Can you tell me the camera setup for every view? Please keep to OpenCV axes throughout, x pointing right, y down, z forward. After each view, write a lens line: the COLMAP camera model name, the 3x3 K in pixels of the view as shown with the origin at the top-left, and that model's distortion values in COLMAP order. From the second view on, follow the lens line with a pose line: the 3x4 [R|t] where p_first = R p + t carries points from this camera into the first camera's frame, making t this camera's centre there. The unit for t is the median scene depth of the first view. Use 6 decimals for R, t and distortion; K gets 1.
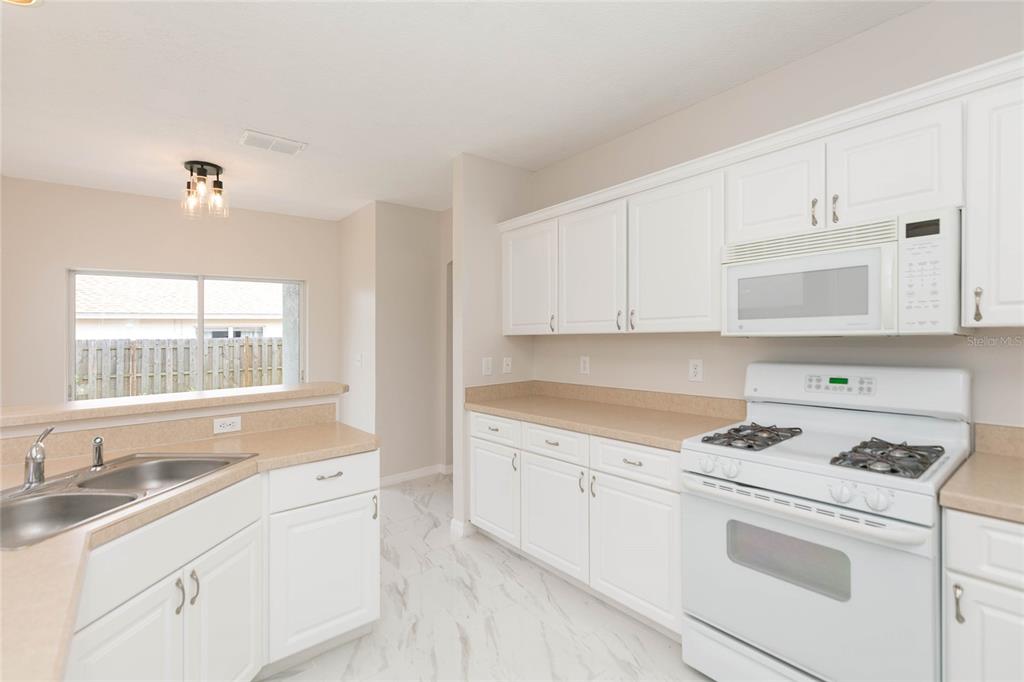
lens RADIAL K [[462.1, 0, 513.8], [0, 462.1, 339.1], [0, 0, 1]] dist [0.005883, -0.000863]
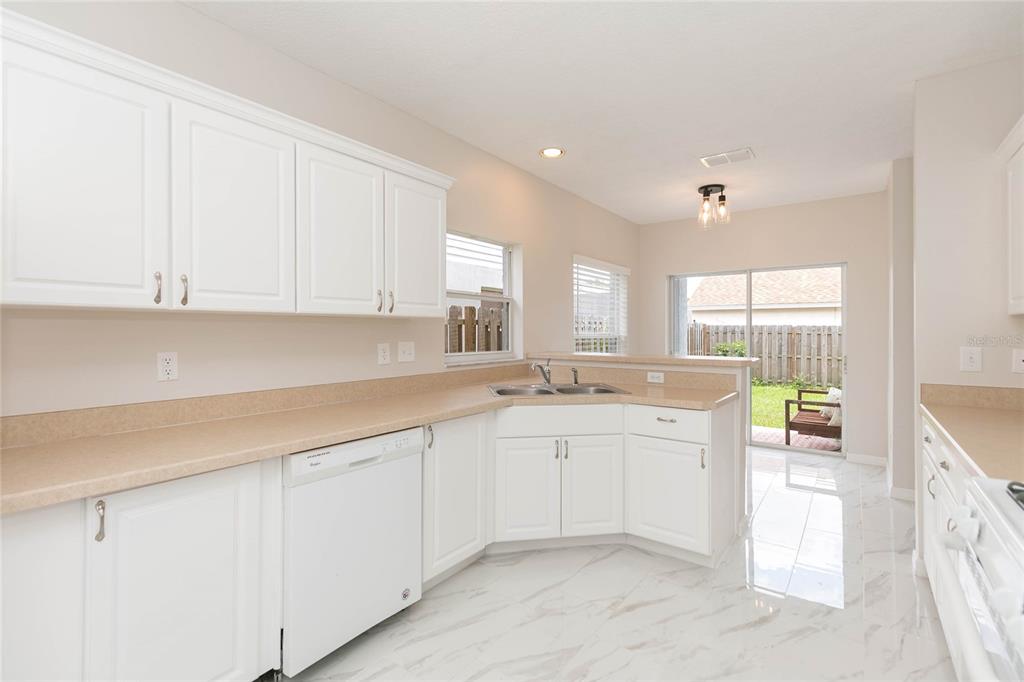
lens RADIAL K [[462.1, 0, 524.4], [0, 462.1, 336.1], [0, 0, 1]] dist [0.005883, -0.000863]
pose [[0.259785, 0.032278, -0.965127, 0.613531], [-0.015848, 0.999449, 0.029160, 0.018815], [0.965536, 0.007720, 0.260153, 0.212291]]
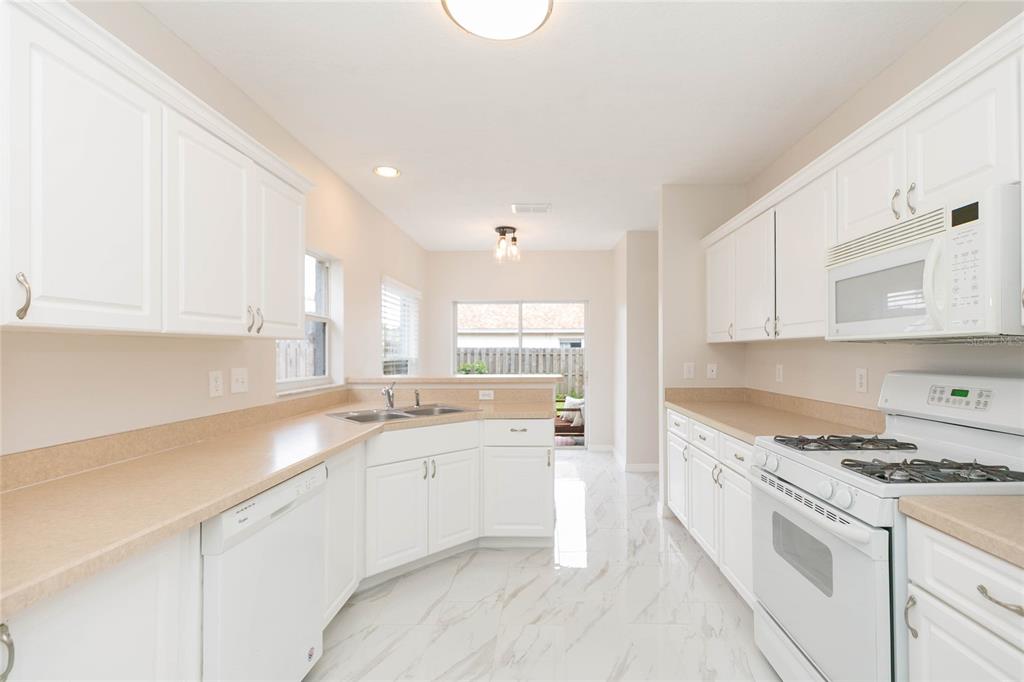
lens RADIAL K [[462.1, 0, 542.6], [0, 462.1, 356.3], [0, 0, 1]] dist [0.005883, -0.000863]
pose [[0.774104, 0.025495, -0.632545, 0.505835], [-0.020452, 0.999674, 0.015263, 0.019956], [0.632728, 0.001121, 0.774373, -0.111871]]
